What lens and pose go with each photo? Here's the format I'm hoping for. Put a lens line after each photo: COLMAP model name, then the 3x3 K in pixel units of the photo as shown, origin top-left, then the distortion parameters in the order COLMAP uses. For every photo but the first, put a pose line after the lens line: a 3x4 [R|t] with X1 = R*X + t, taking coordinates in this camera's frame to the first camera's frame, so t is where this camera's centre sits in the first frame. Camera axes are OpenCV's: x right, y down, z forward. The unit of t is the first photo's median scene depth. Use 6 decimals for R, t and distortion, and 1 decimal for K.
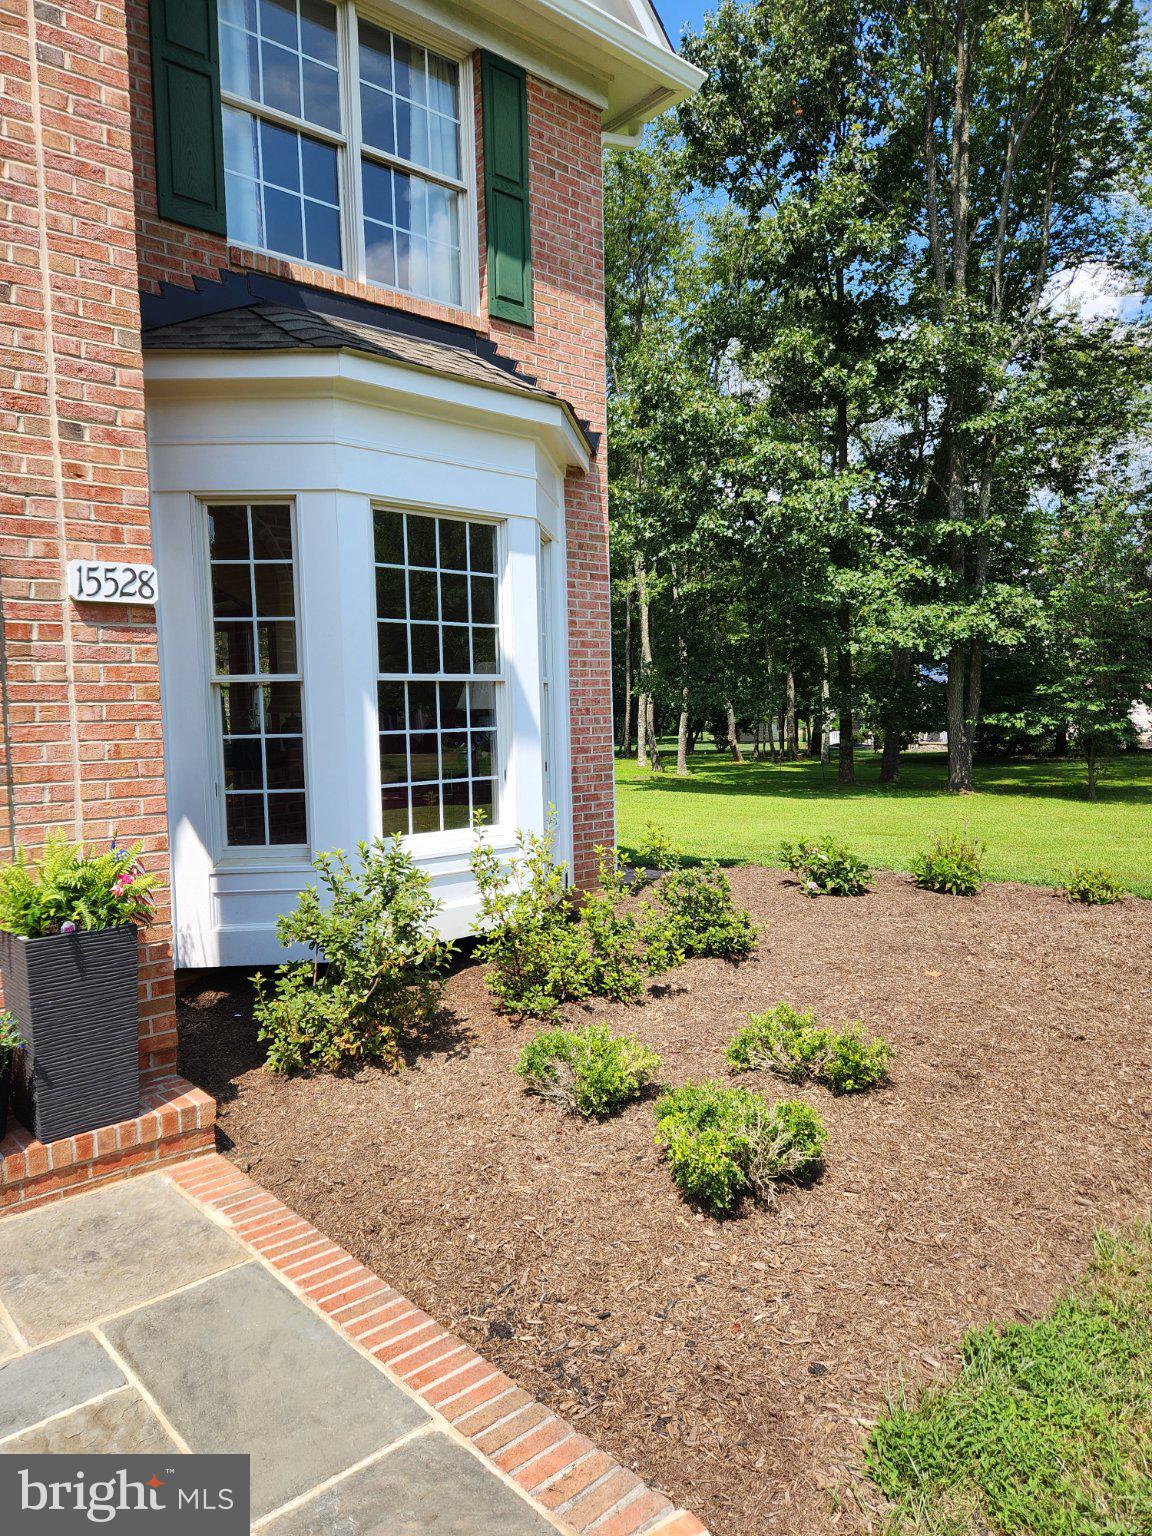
lens RADIAL K [[1015.4, 0, 559.8], [0, 1015.4, 788.8], [0, 0, 1]] dist [-0.000145, -0.012008]
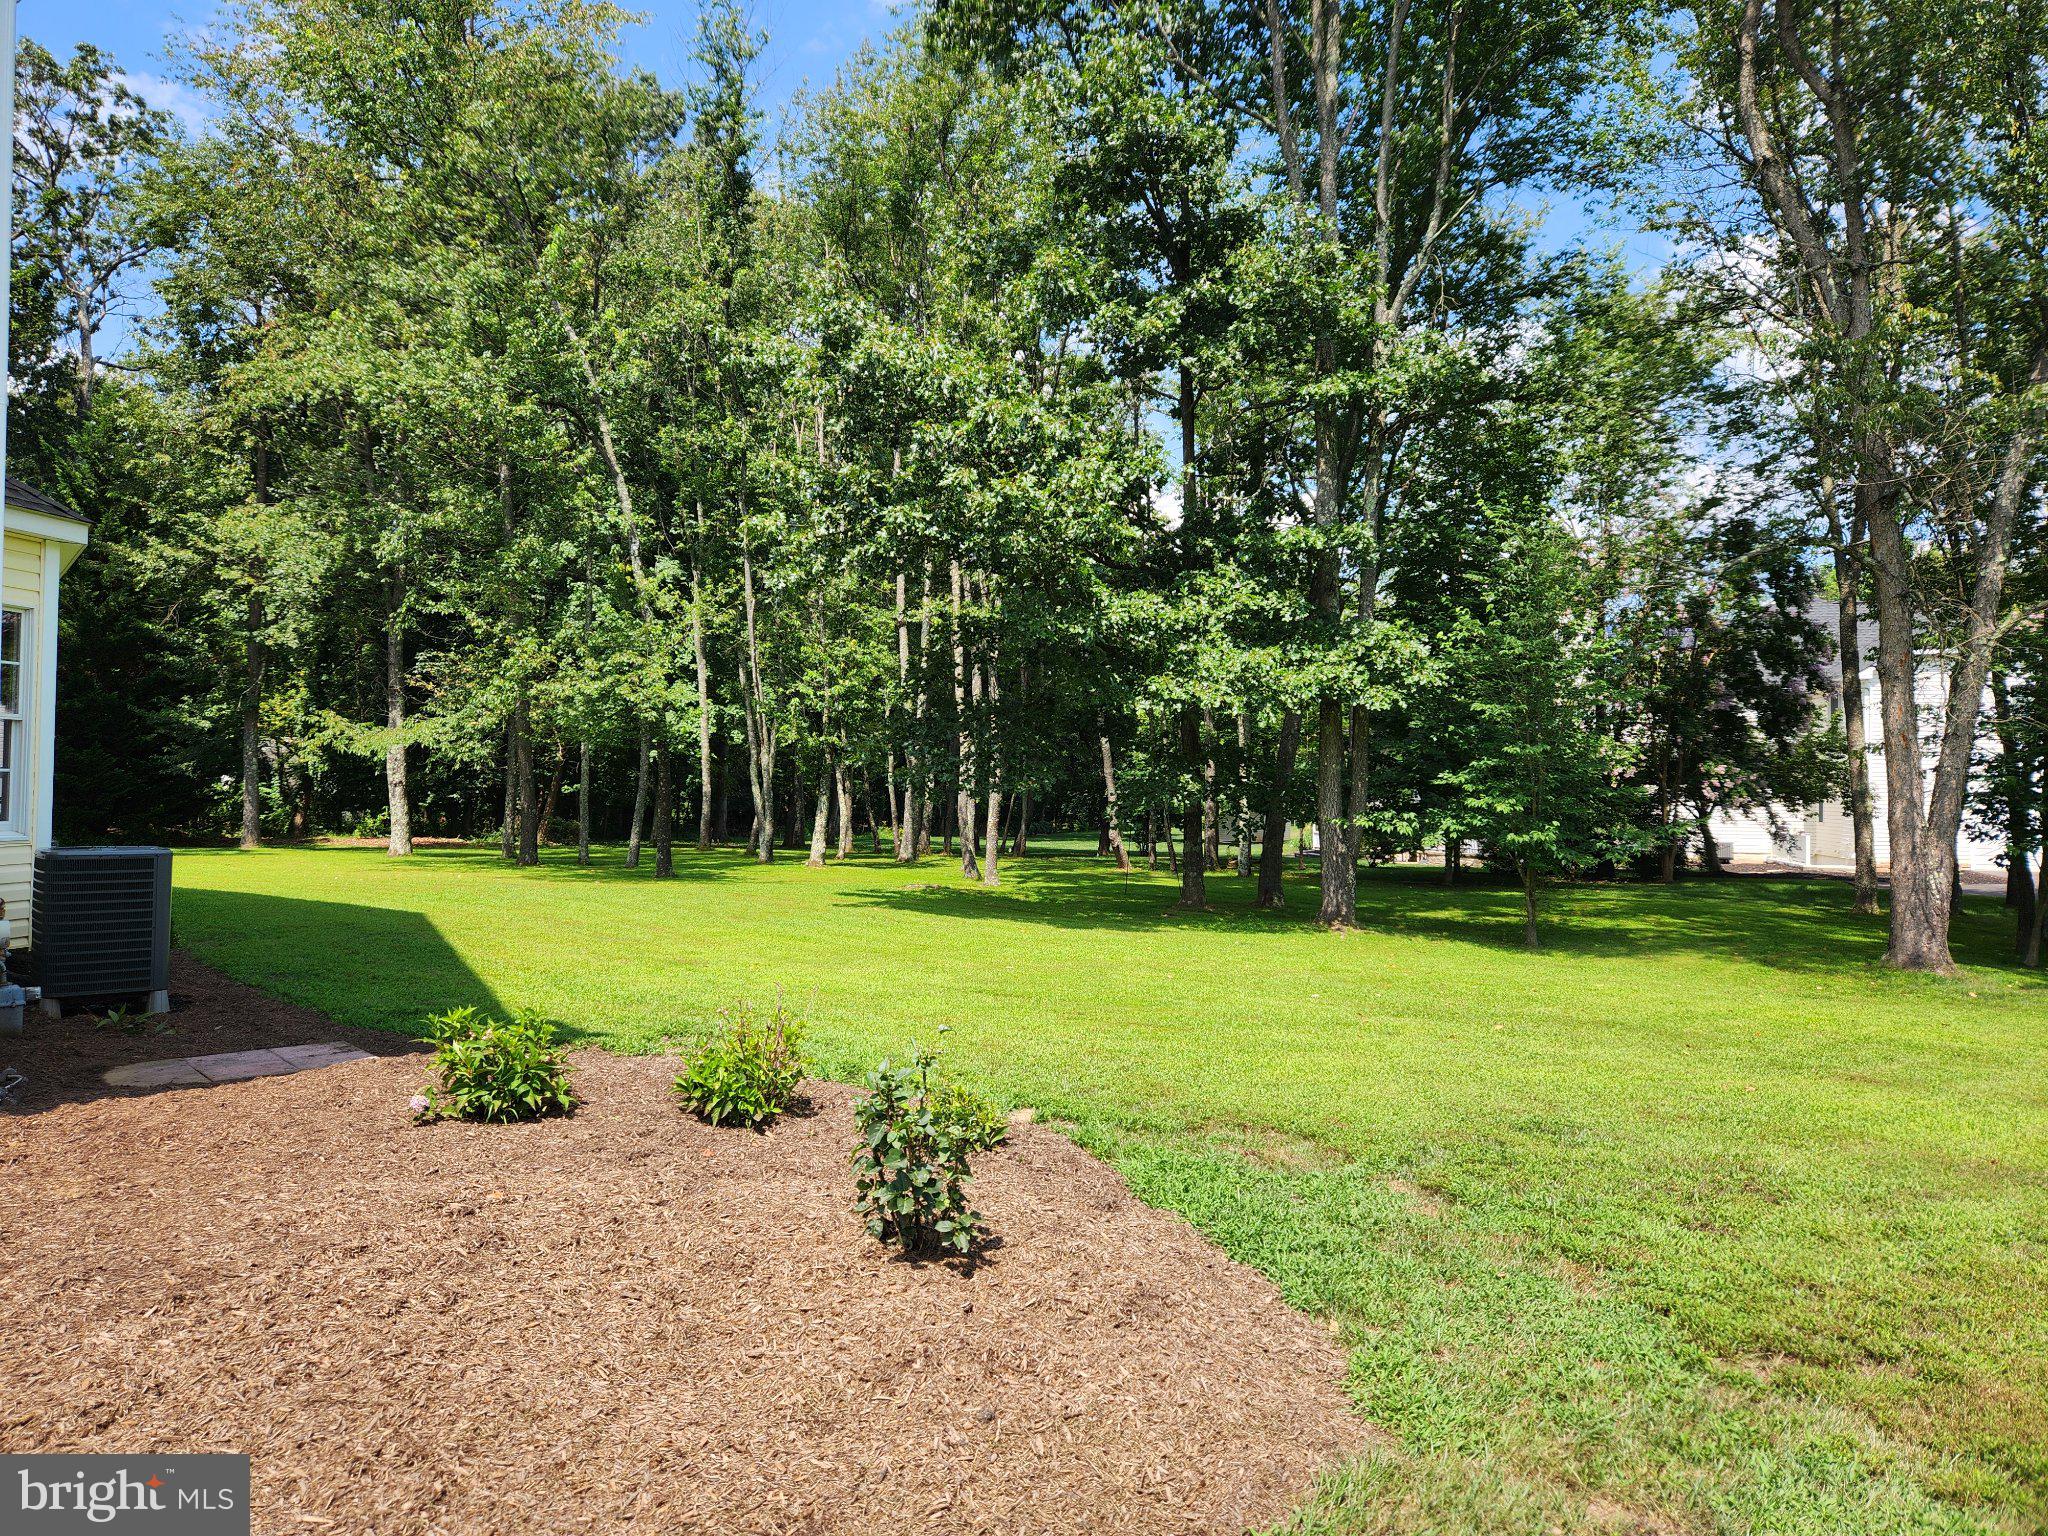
lens RADIAL K [[1353.8, 0, 1015.3], [0, 1353.8, 776.5], [0, 0, 1]] dist [-0.000145, -0.012008]
pose [[0.998690, 0.034896, -0.037426, 0.234883], [-0.037986, 0.995629, -0.085324, -0.012188], [0.034285, 0.086633, 0.995650, 0.102512]]
